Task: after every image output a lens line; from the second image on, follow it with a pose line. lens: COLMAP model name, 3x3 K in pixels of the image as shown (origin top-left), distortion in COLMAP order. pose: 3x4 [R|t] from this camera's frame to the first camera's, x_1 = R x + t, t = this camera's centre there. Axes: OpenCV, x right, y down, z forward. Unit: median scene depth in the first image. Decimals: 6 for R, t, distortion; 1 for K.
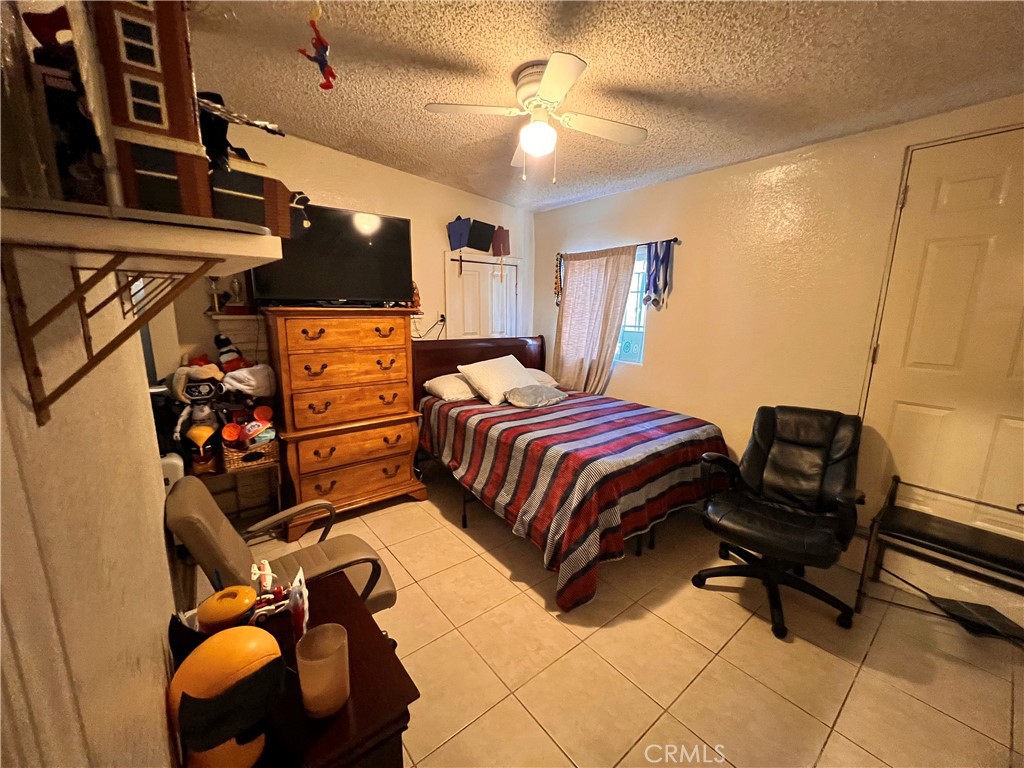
lens RADIAL K [[409.0, 0, 514.3], [0, 409.0, 385.8], [0, 0, 1]] dist [-0.000330, 0.000020]
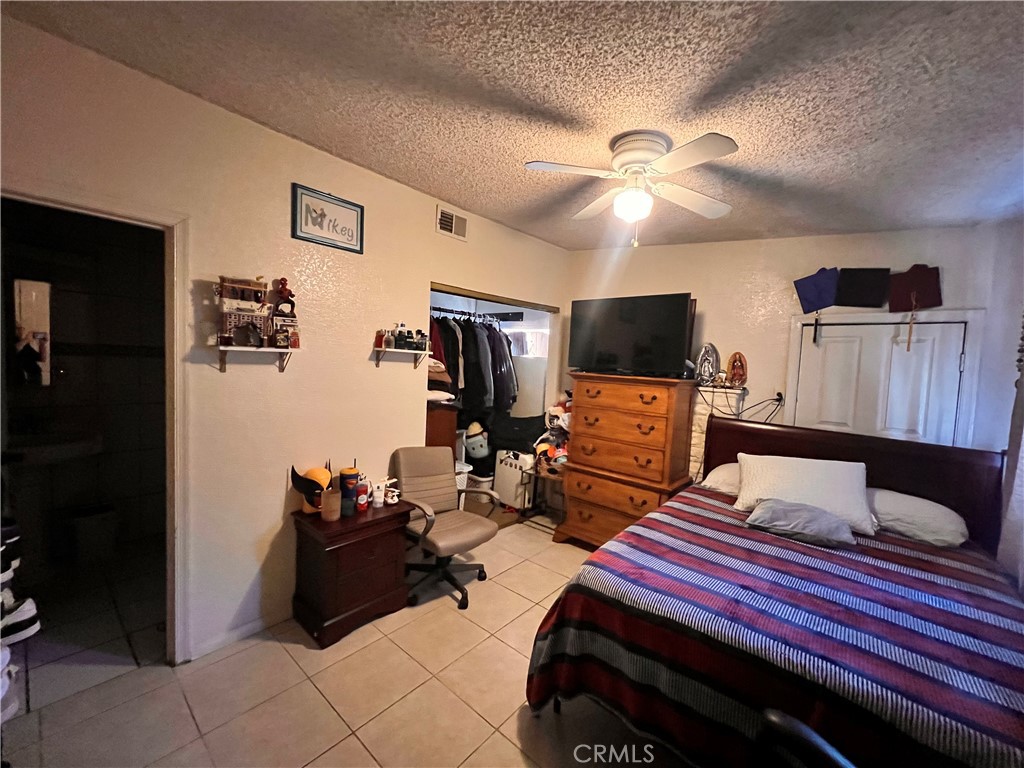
lens RADIAL K [[409.0, 0, 513.8], [0, 409.0, 382.0], [0, 0, 1]] dist [-0.000330, 0.000020]
pose [[0.173070, 0.040057, -0.984095, 0.679921], [-0.238428, 0.971157, -0.002401, -0.089555], [0.955614, 0.235051, 0.177629, 0.463848]]
